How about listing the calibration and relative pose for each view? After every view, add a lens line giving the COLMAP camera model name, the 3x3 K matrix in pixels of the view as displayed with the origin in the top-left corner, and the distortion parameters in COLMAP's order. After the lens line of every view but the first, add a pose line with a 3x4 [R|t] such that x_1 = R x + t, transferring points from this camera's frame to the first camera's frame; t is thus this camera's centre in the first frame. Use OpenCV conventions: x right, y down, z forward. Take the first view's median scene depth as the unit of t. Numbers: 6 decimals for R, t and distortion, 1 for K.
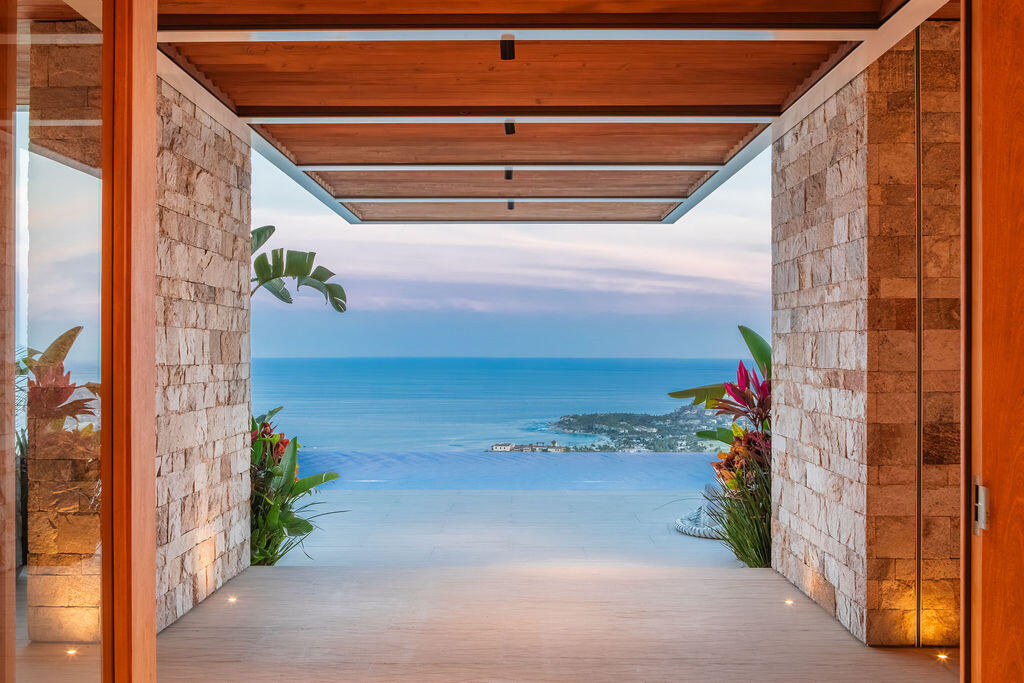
lens RADIAL K [[1121.0, 0, 511.6], [0, 1121.0, 343.3], [0, 0, 1]] dist [0.003310, 0.000000]
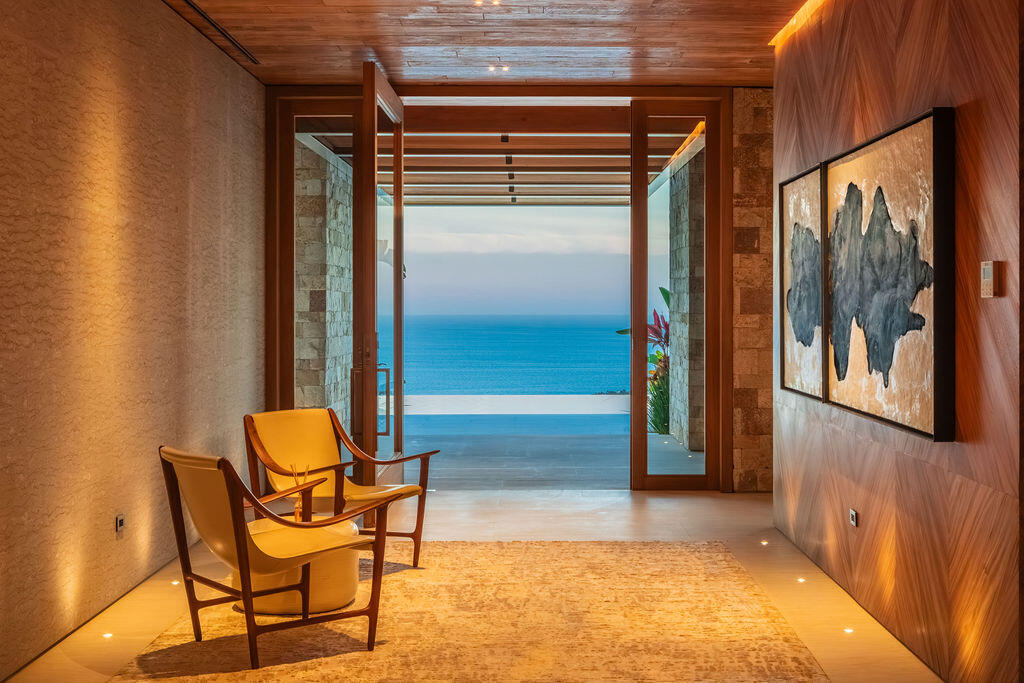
lens RADIAL K [[1417.8, 0, 512.2], [0, 1417.8, 340.2], [0, 0, 1]] dist [0.005058, 0.000000]
pose [[0.999981, -0.002503, 0.005639, -0.011061], [0.002312, 0.999432, 0.033607, -0.009432], [-0.005720, -0.033593, 0.999419, -1.155985]]
